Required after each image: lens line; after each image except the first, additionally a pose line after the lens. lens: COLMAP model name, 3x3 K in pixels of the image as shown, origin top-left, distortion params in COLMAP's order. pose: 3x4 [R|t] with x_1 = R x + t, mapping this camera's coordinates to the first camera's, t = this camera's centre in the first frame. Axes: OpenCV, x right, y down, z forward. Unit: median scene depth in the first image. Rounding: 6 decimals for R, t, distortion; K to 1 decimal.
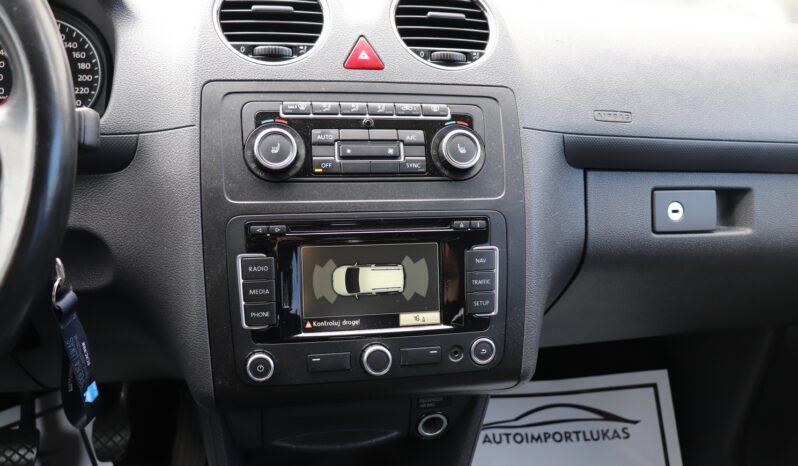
lens RADIAL K [[662.5, 0, 390.6], [0, 662.5, 232.1], [0, 0, 1]] dist [-0.191434, 0.184779]
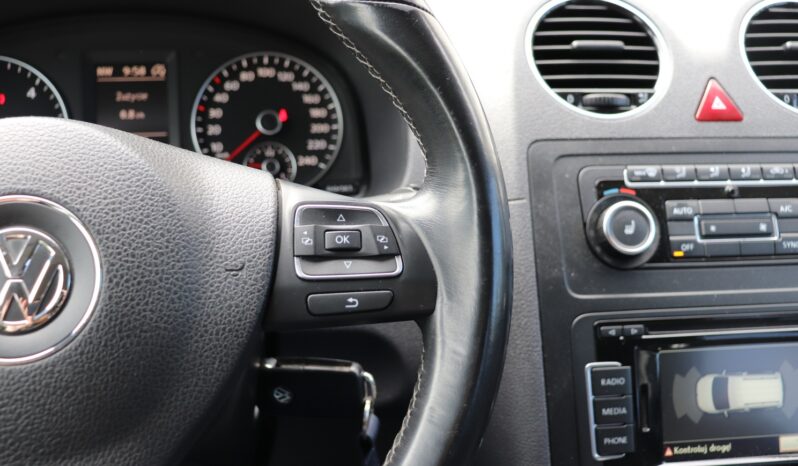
lens RADIAL K [[868.6, 0, 399.0], [0, 868.6, 233.0], [0, 0, 1]] dist [-0.115530, 0.277995]
pose [[0.997125, -0.014703, -0.074335, -0.349549], [0.010557, 0.998383, -0.055859, -0.061718], [0.075036, 0.054914, 0.995668, -0.046950]]
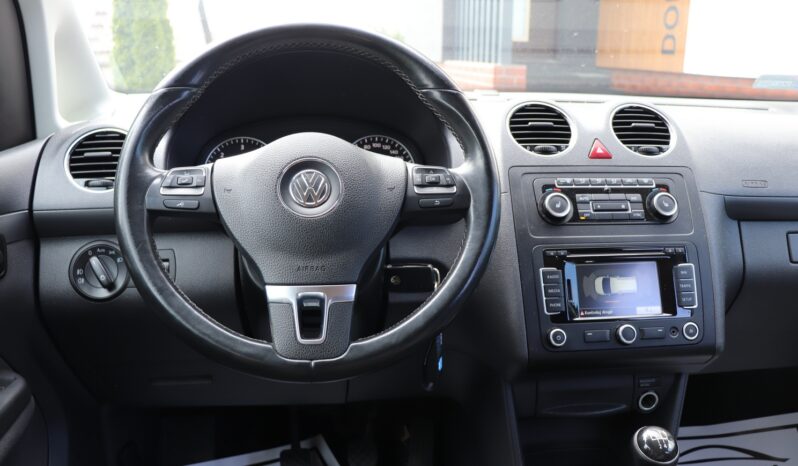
lens RADIAL K [[662.5, 0, 390.6], [0, 662.5, 232.1], [0, 0, 1]] dist [-0.191434, 0.184779]
pose [[0.992313, -0.036946, -0.118113, -0.374956], [0.012084, 0.978764, -0.204632, 0.254187], [0.123165, 0.201631, 0.971687, -0.595276]]
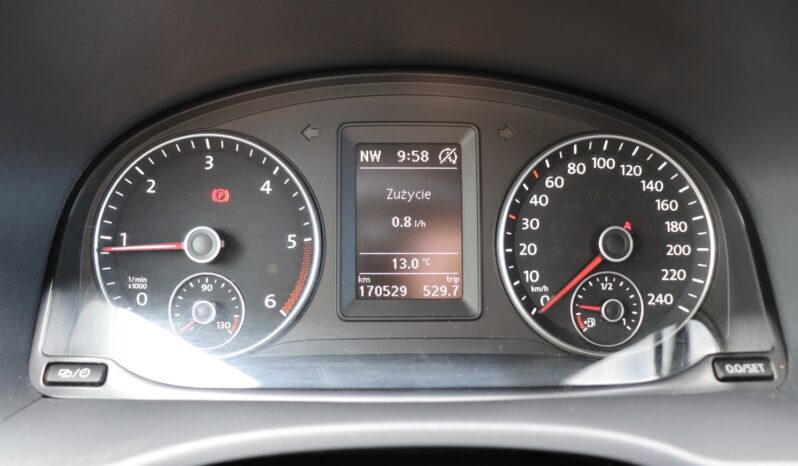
lens RADIAL K [[662.5, 0, 390.6], [0, 662.5, 232.1], [0, 0, 1]] dist [-0.191434, 0.184779]
pose [[0.972537, 0.037604, -0.229691, -0.671833], [-0.042032, 0.999012, -0.014416, -0.272407], [0.228922, 0.023674, 0.973157, 0.487837]]
